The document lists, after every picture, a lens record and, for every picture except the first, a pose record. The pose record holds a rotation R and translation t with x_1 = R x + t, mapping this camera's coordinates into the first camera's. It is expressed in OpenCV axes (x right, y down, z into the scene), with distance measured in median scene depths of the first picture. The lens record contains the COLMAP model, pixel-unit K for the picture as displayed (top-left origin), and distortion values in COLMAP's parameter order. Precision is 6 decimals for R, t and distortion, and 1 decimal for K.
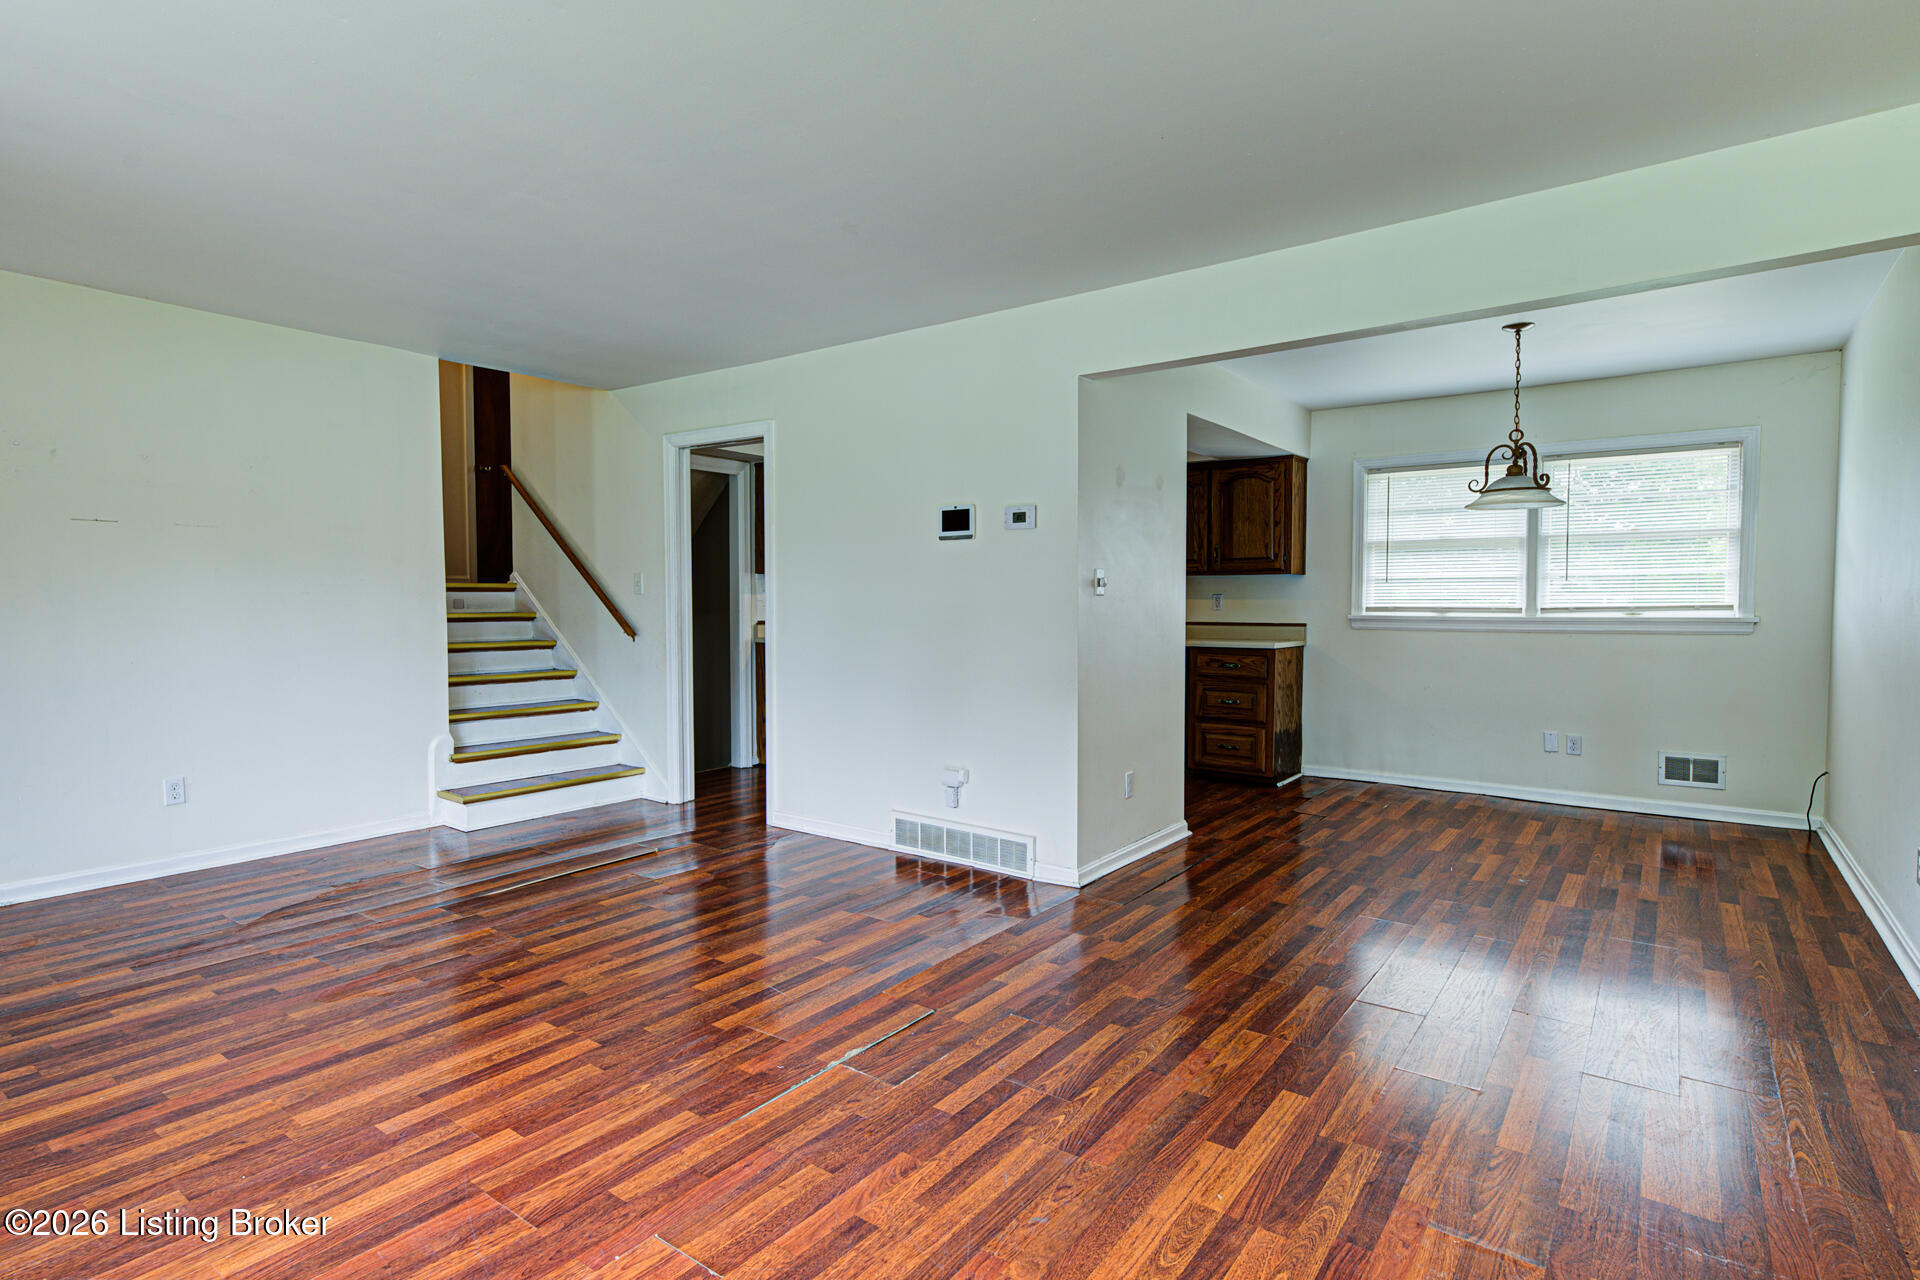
lens RADIAL K [[969.1, 0, 963.3], [0, 969.1, 638.9], [0, 0, 1]] dist [0.011169, 0.000014]
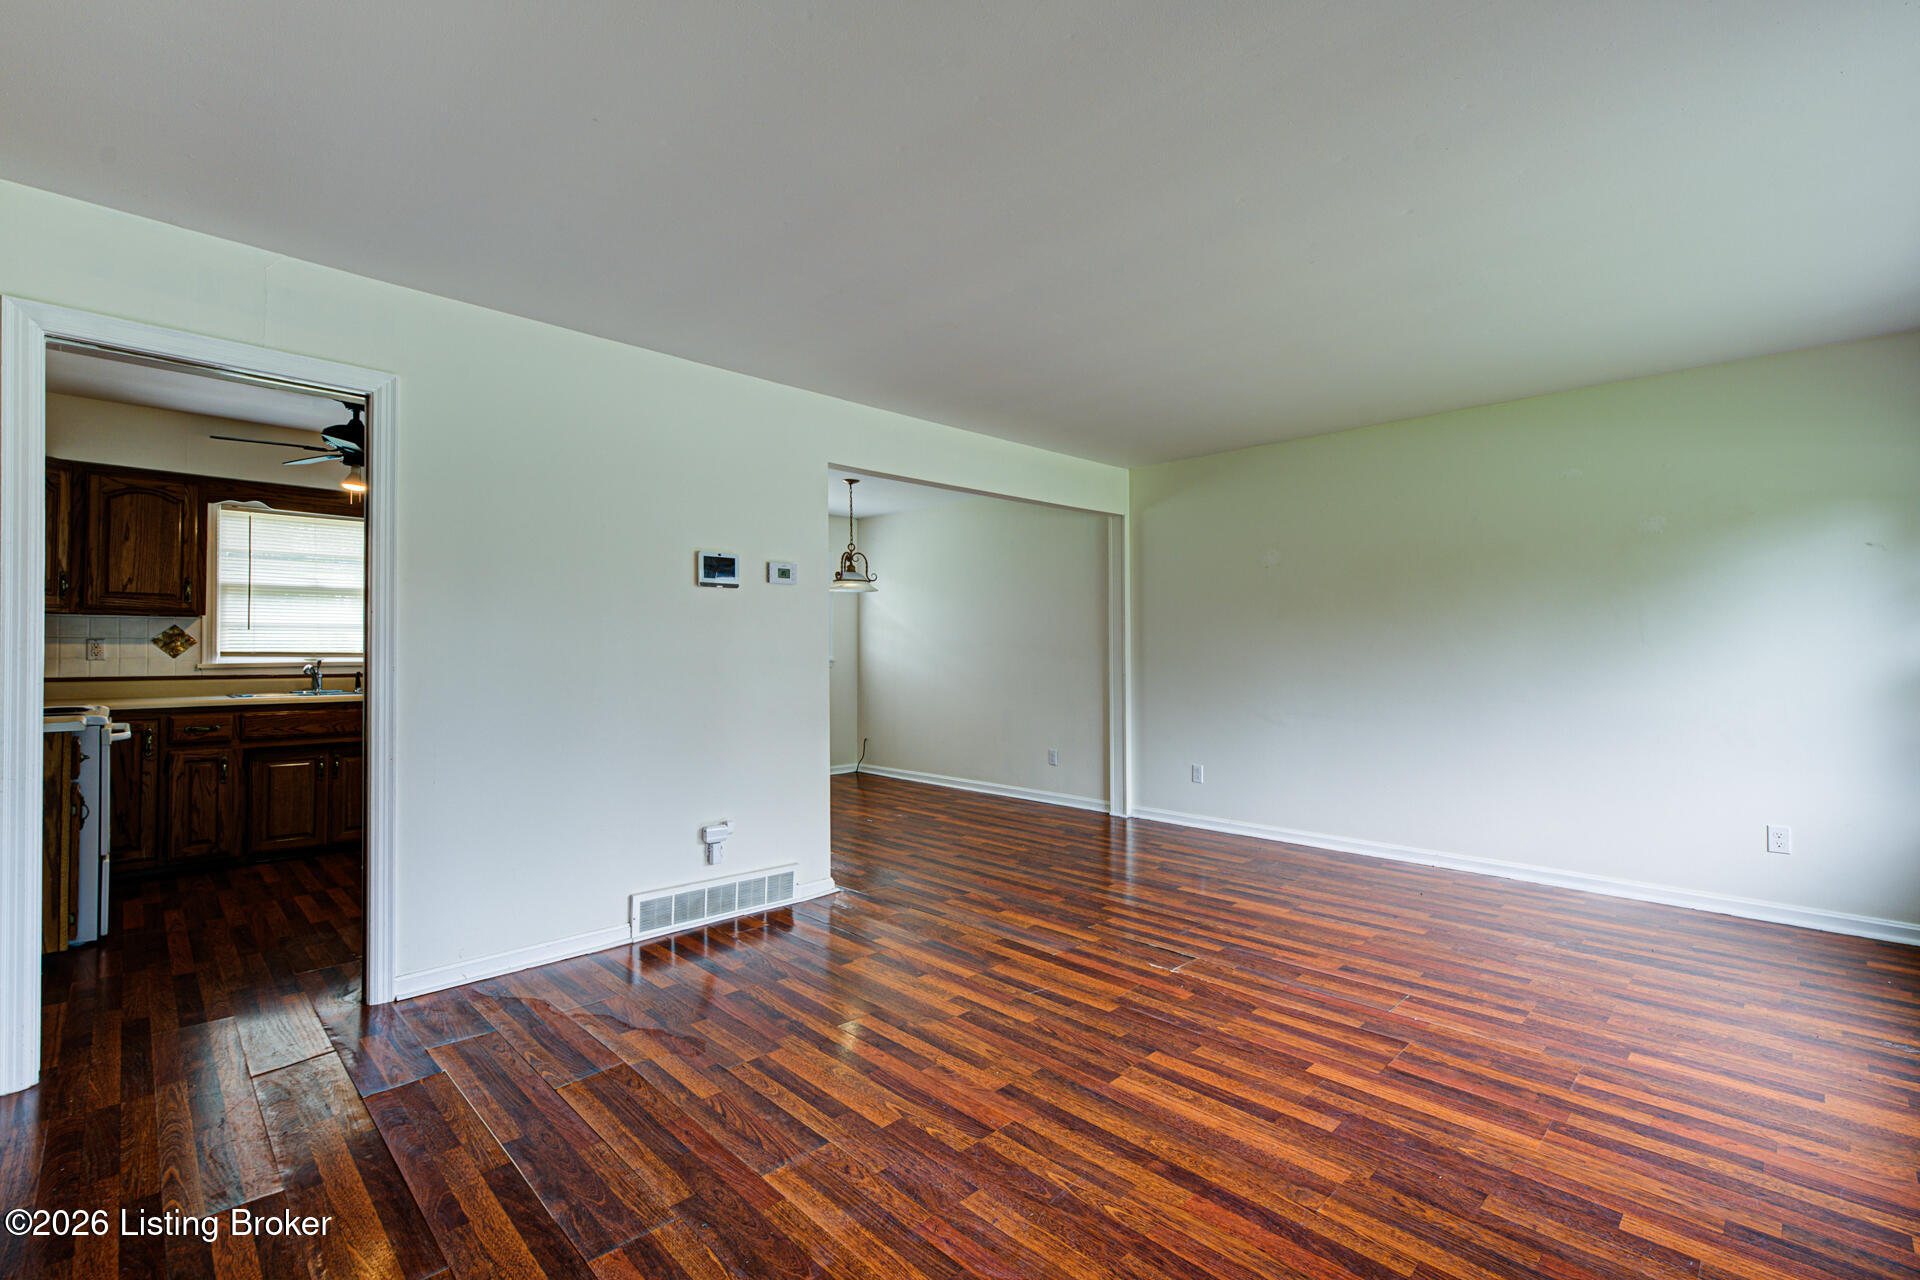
lens RADIAL K [[838.0, 0, 964.6], [0, 838.0, 638.2], [0, 0, 1]] dist [0.000492, -0.000024]
pose [[0.153997, 0.011245, 0.988007, -0.685253], [0.039729, 0.999056, -0.017563, -0.022321], [-0.987272, 0.041957, 0.153405, 0.530891]]
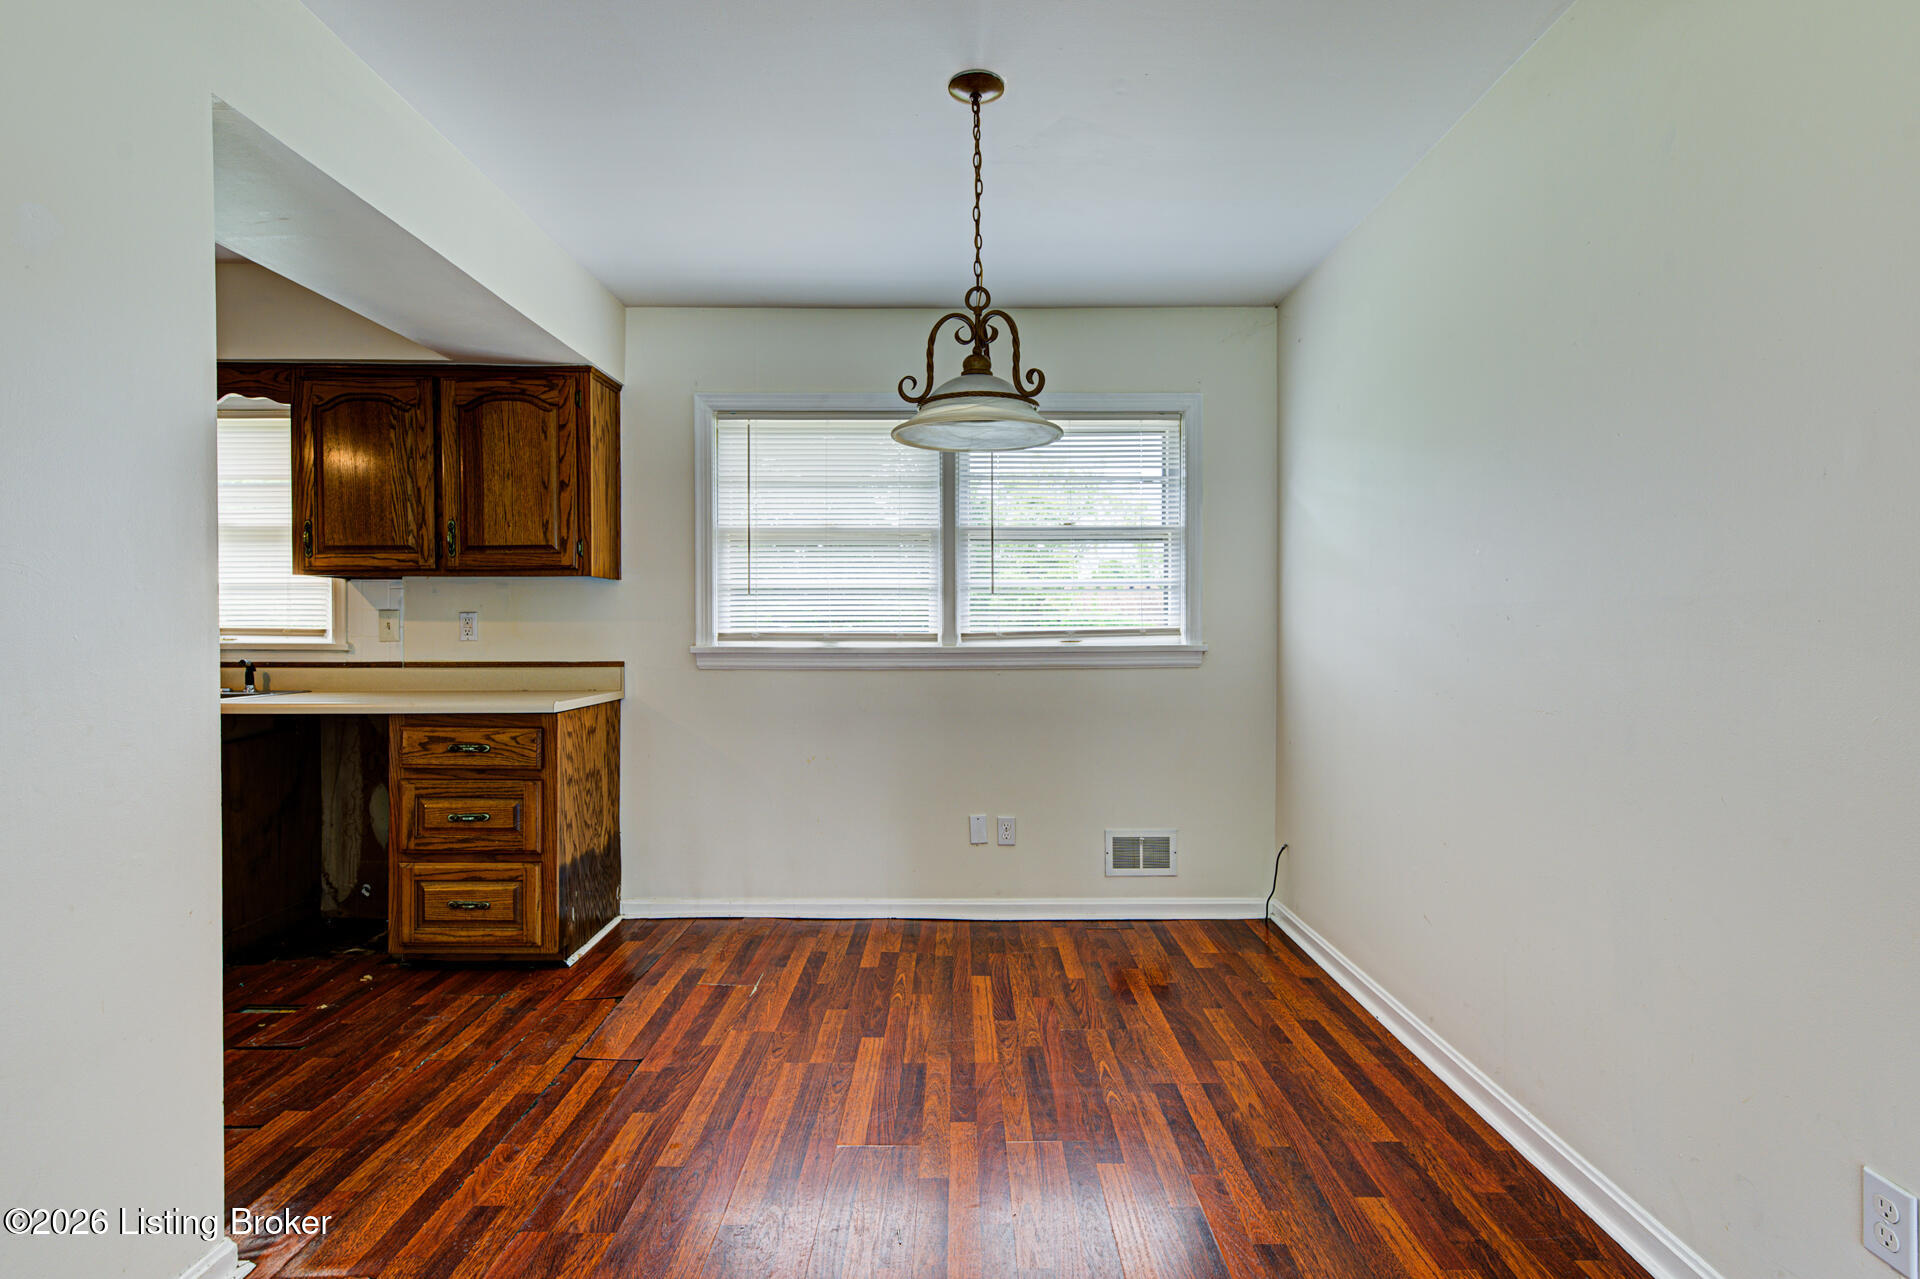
lens RADIAL K [[892.4, 0, 949.4], [0, 892.4, 640.4], [0, 0, 1]] dist [-0.004246, -0.000191]
pose [[0.807674, -0.009069, 0.589560, 0.247153], [0.025109, 0.999504, -0.019023, -0.017446], [-0.589095, 0.030168, 0.807501, 0.566205]]
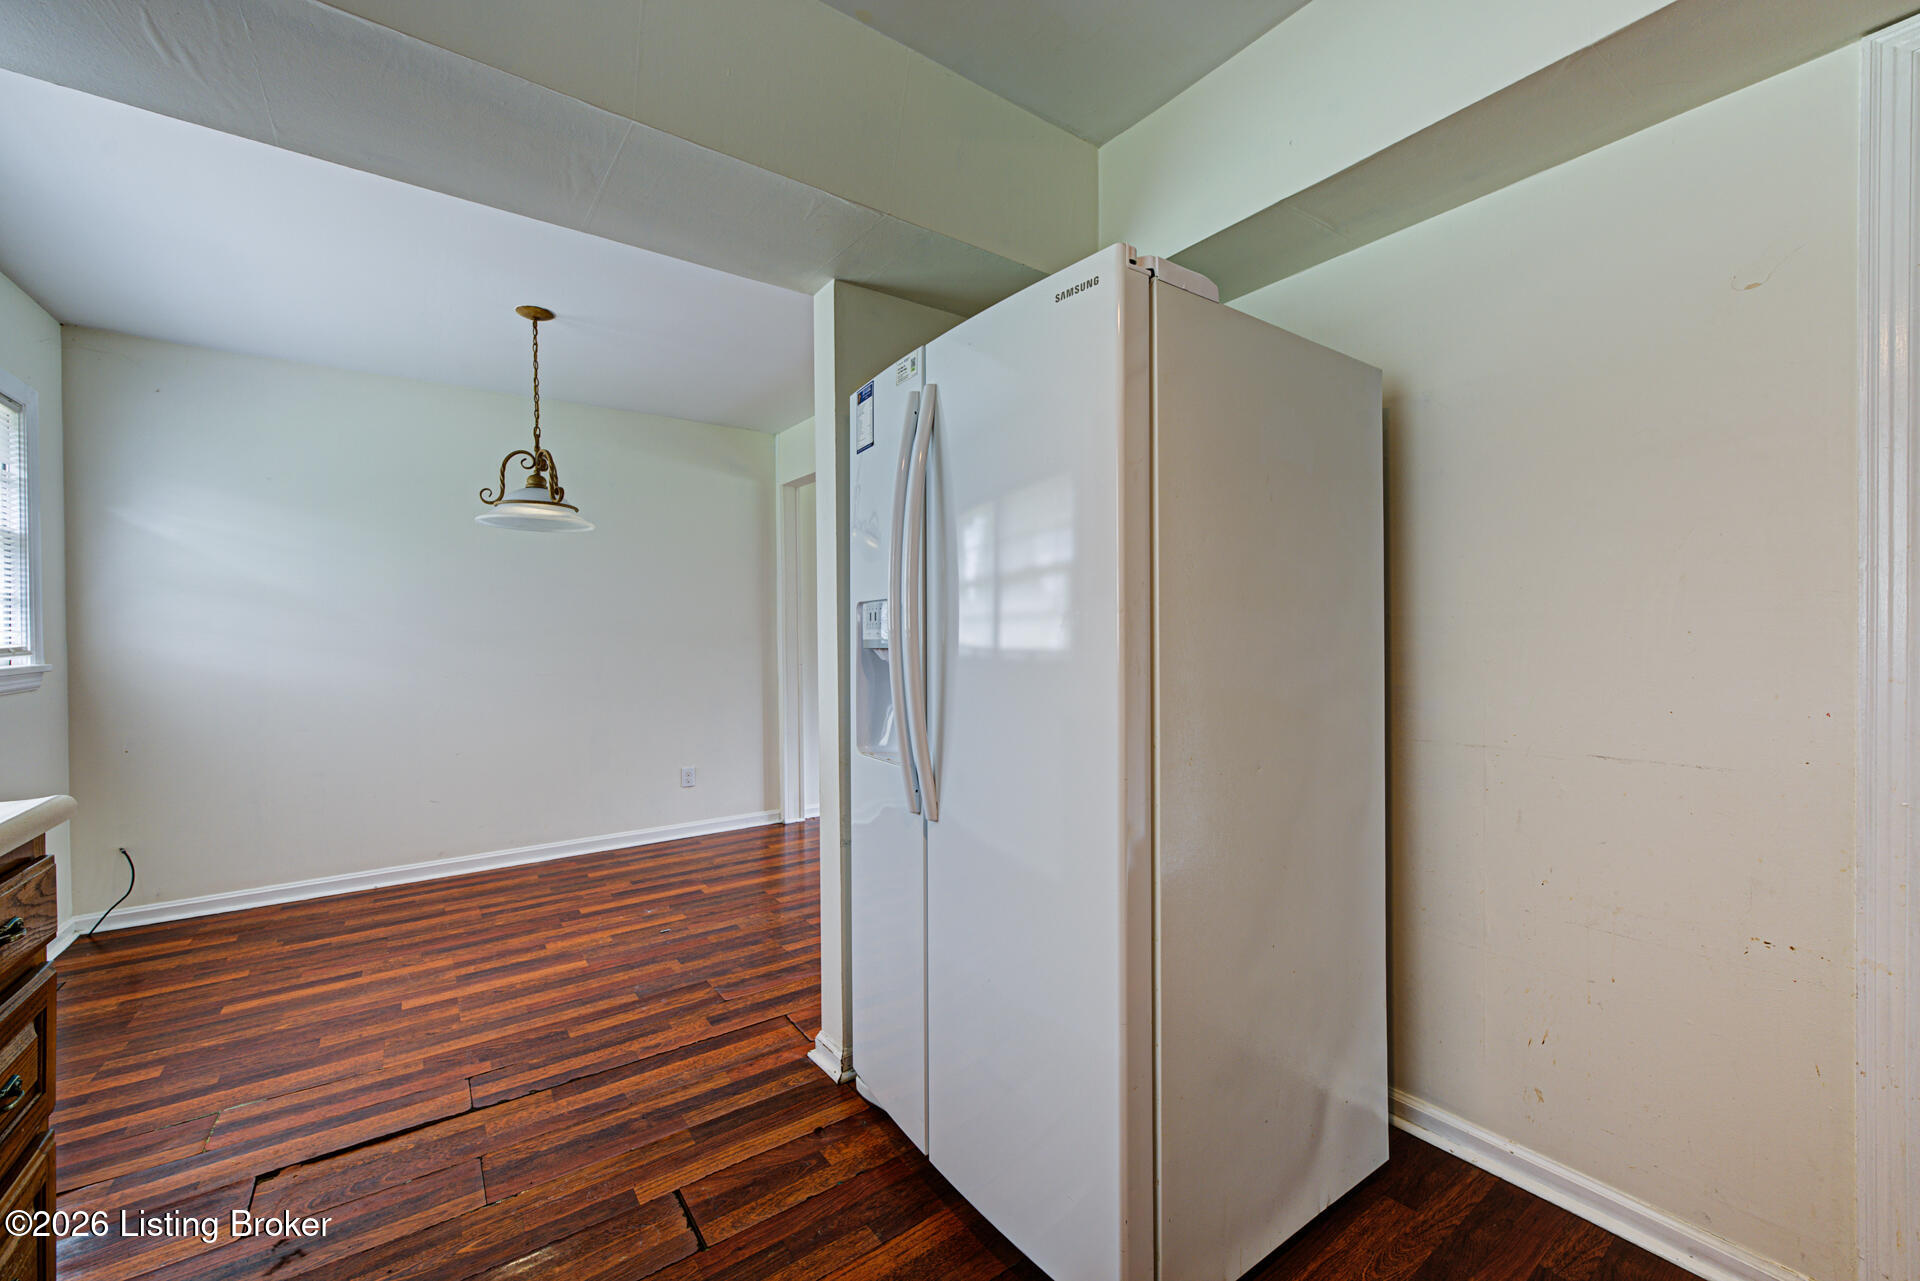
lens RADIAL K [[748.0, 0, 960.0], [0, 748.0, 640.5], [0, 0, 1]] dist [-0.000583, -0.000030]
pose [[-0.951659, 0.000152, 0.307156, 0.022951], [0.014205, 0.998952, 0.043516, -0.051977], [-0.306827, 0.045775, -0.950664, 1.336935]]
